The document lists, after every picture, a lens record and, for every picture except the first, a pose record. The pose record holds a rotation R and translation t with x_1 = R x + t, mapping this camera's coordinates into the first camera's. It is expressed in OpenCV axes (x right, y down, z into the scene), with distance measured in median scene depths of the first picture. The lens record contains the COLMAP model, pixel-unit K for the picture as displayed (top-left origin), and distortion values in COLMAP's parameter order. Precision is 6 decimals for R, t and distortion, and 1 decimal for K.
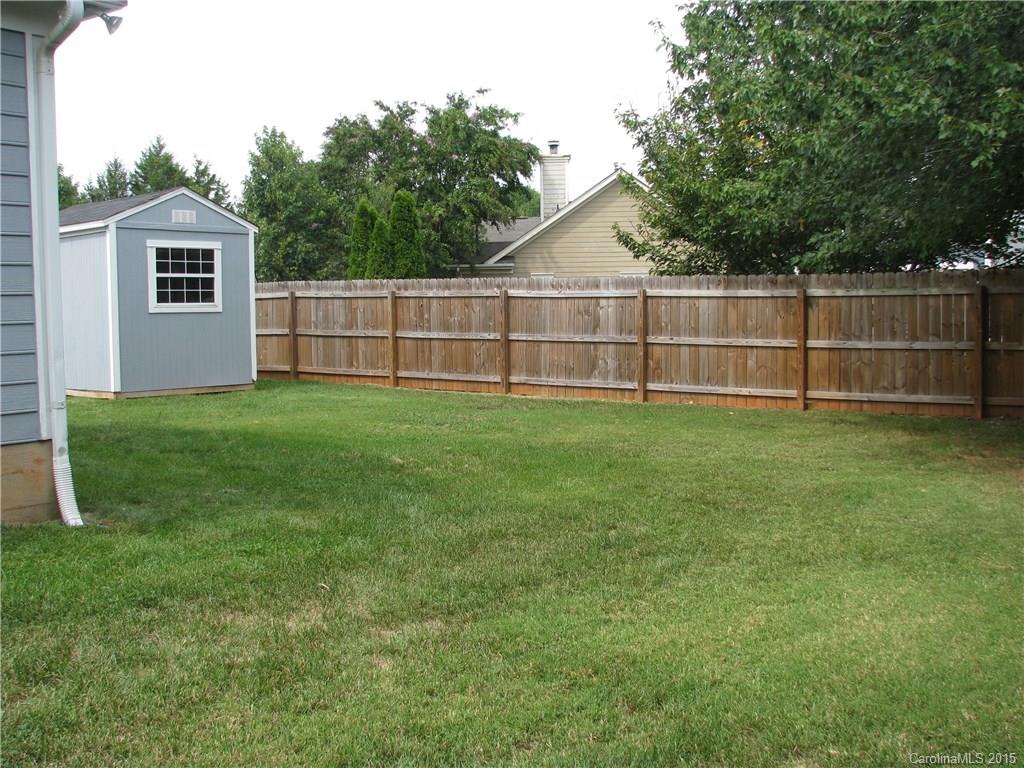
lens RADIAL K [[1135.2, 0, 507.1], [0, 1135.2, 384.2], [0, 0, 1]] dist [-0.106072, 0.000000]
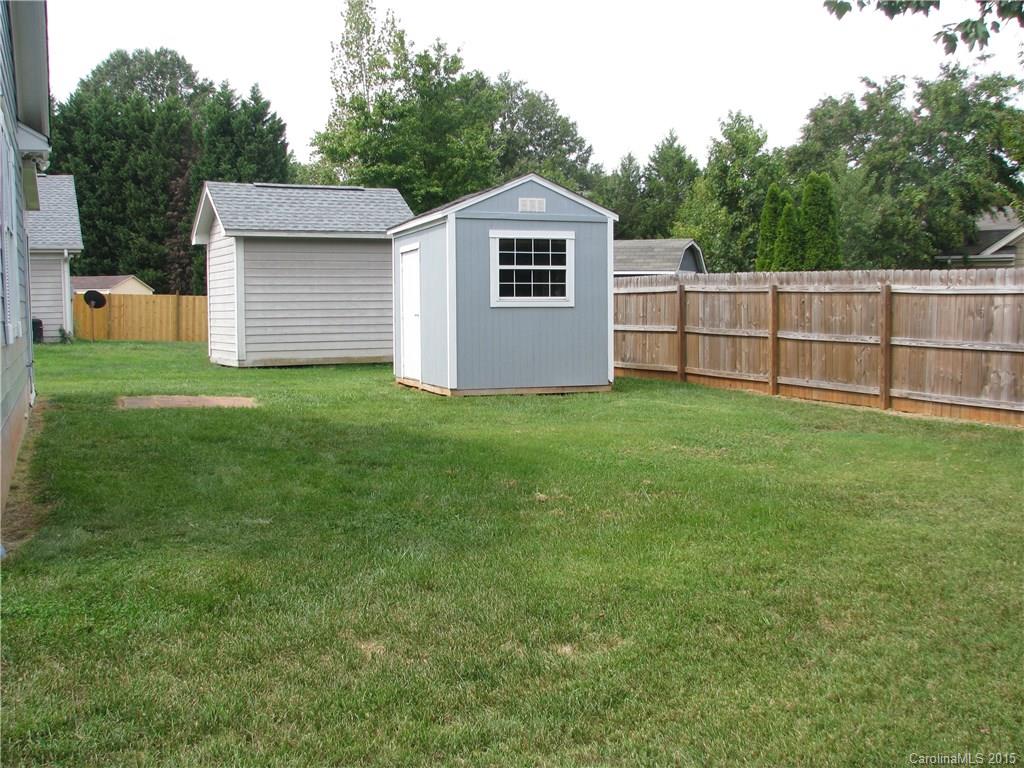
lens RADIAL K [[1135.2, 0, 517.2], [0, 1135.2, 382.0], [0, 0, 1]] dist [-0.106072, 0.000000]
pose [[0.882952, 0.038852, -0.467853, 0.134424], [-0.036975, 0.999229, 0.013197, -0.011680], [0.468005, 0.005647, 0.883708, 0.138375]]
